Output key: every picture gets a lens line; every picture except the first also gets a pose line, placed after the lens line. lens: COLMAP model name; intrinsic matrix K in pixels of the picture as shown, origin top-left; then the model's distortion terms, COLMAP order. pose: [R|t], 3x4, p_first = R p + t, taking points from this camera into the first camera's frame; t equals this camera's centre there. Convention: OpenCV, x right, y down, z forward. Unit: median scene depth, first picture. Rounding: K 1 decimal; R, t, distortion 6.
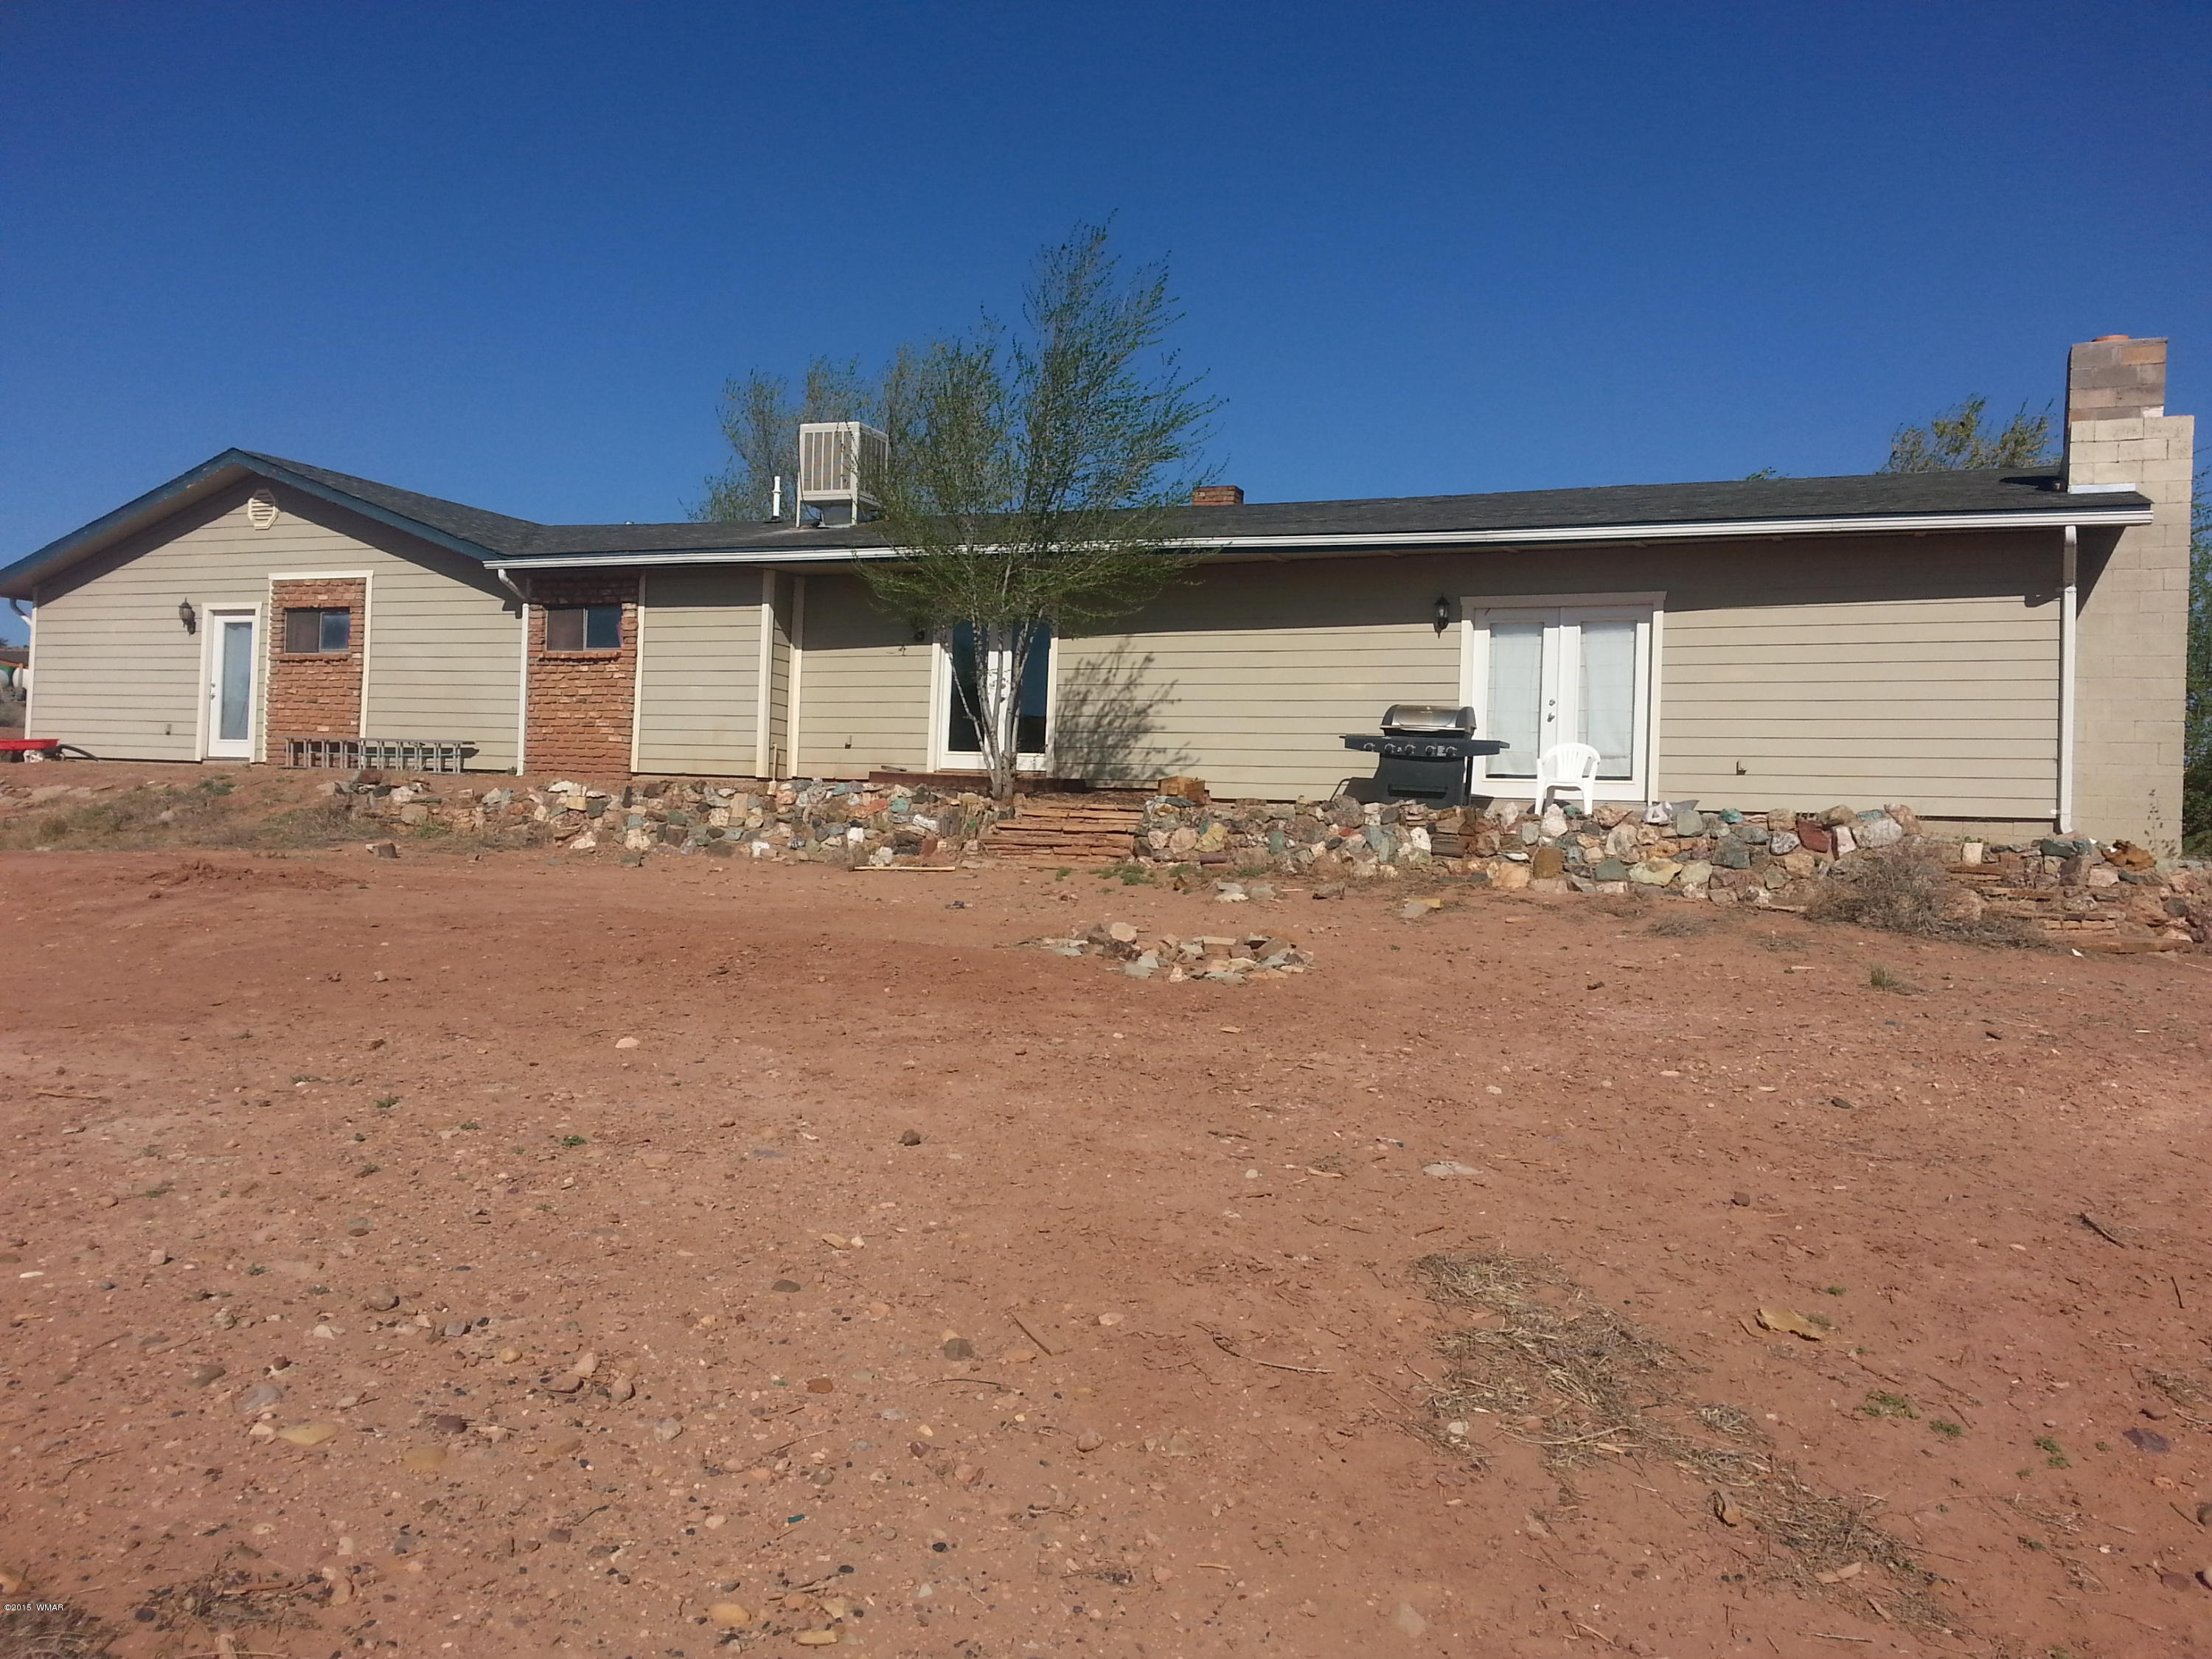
lens RADIAL K [[1833.1, 0, 1039.9], [0, 1833.1, 812.0], [0, 0, 1]] dist [0.091137, -0.137324]
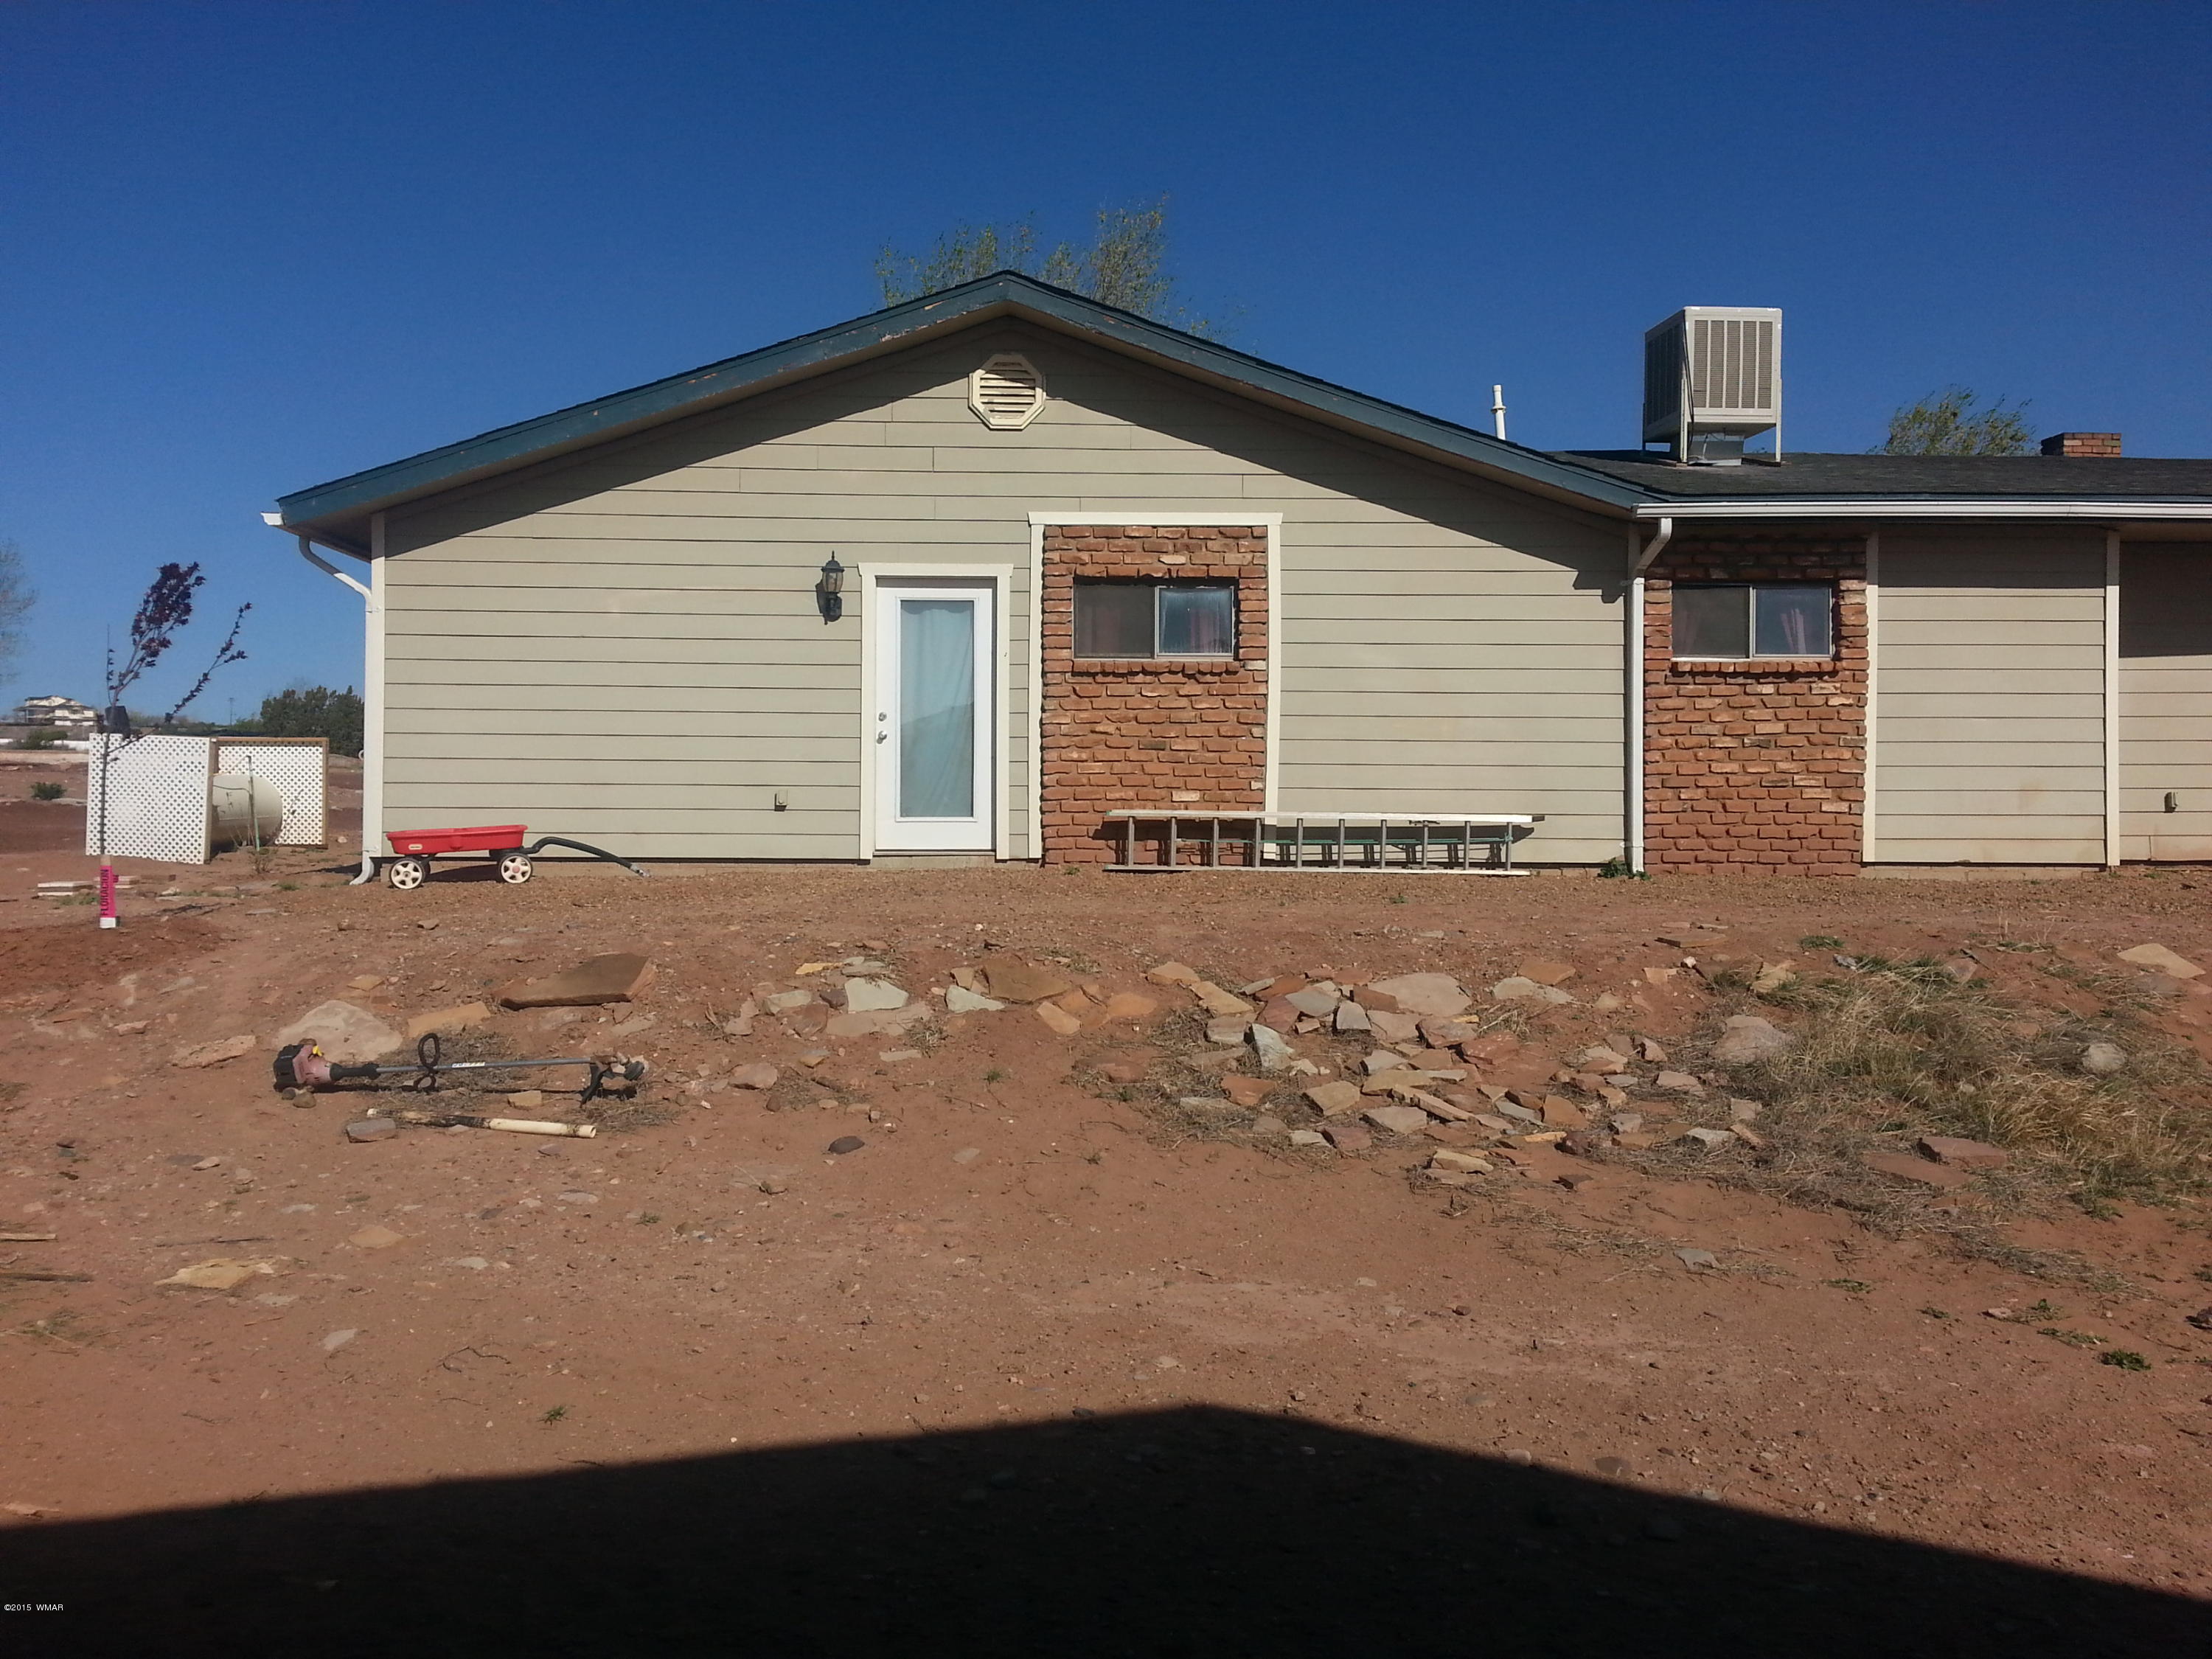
lens RADIAL K [[1833.1, 0, 1062.3], [0, 1833.1, 802.3], [0, 0, 1]] dist [0.091137, -0.137324]
pose [[0.898041, -0.034562, 0.438552, -0.761573], [0.026605, 0.999351, 0.024279, -0.066234], [-0.439107, -0.010135, 0.898378, 0.602486]]
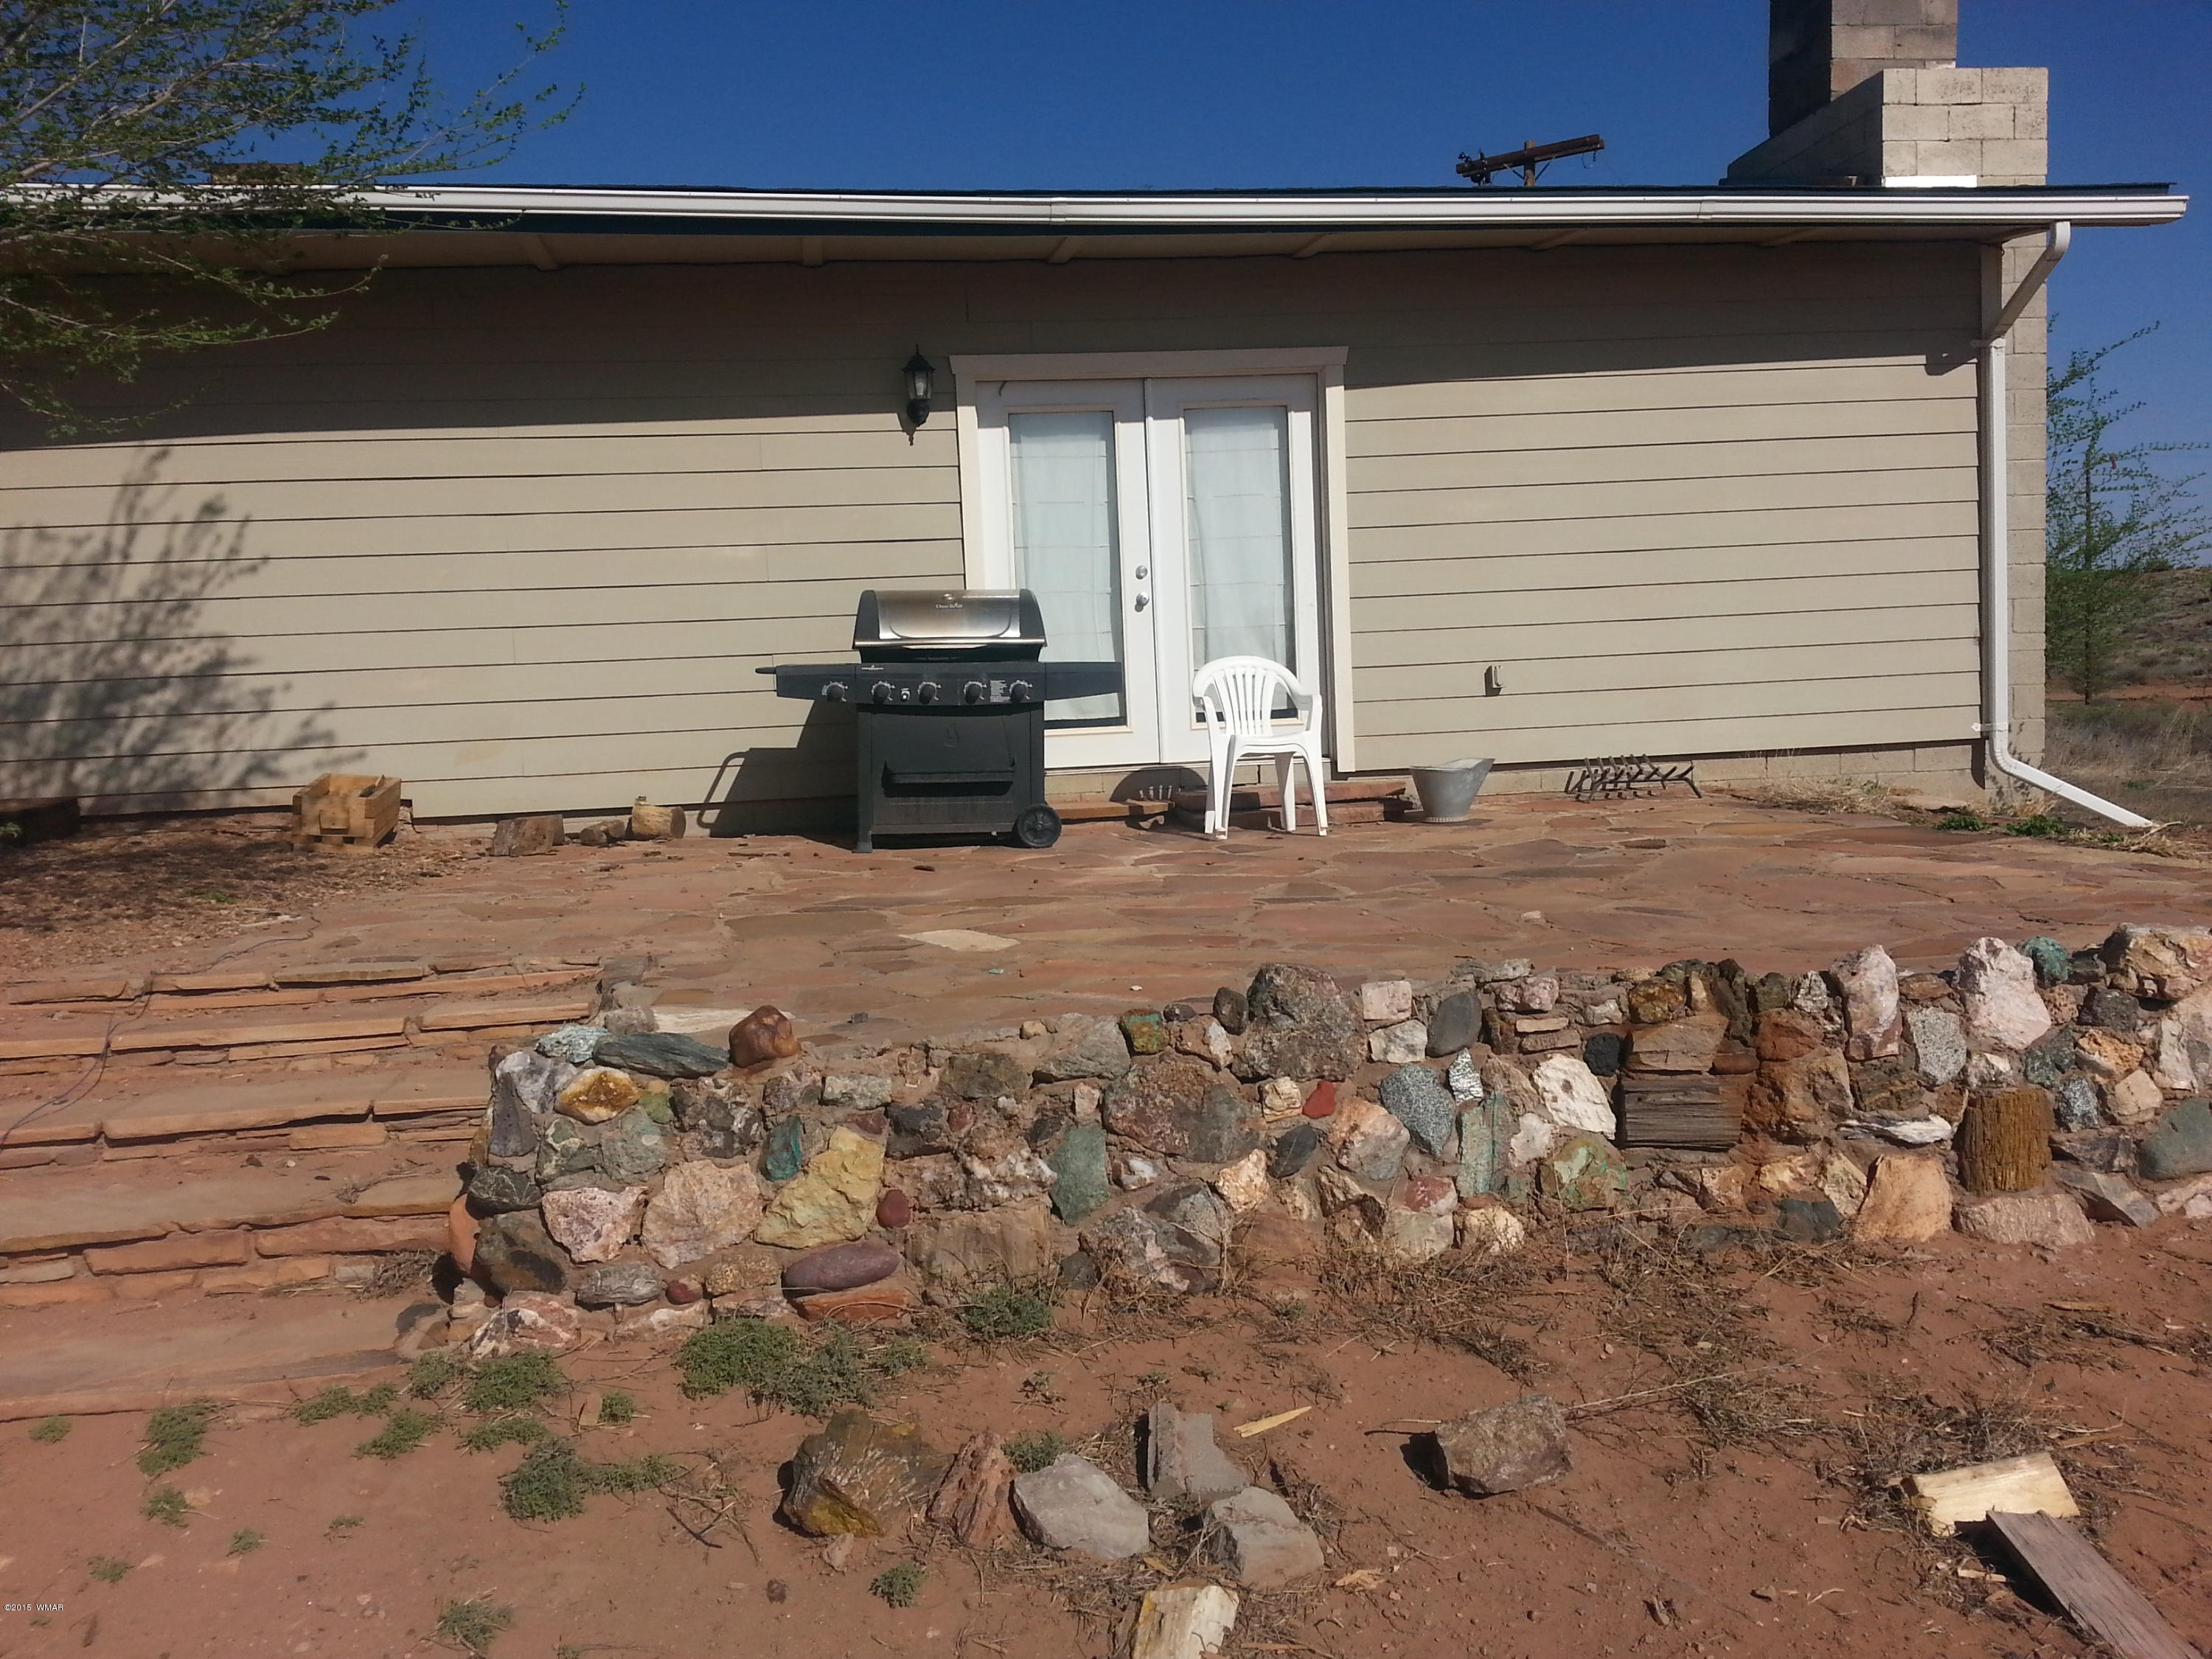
lens RADIAL K [[1833.1, 0, 1107.1], [0, 1833.1, 829.2], [0, 0, 1]] dist [0.091137, -0.137324]
pose [[0.844287, -0.114608, 0.523492, -0.000965], [0.066036, 0.991668, 0.110603, -0.040160], [-0.531807, -0.058811, 0.844821, 0.503522]]
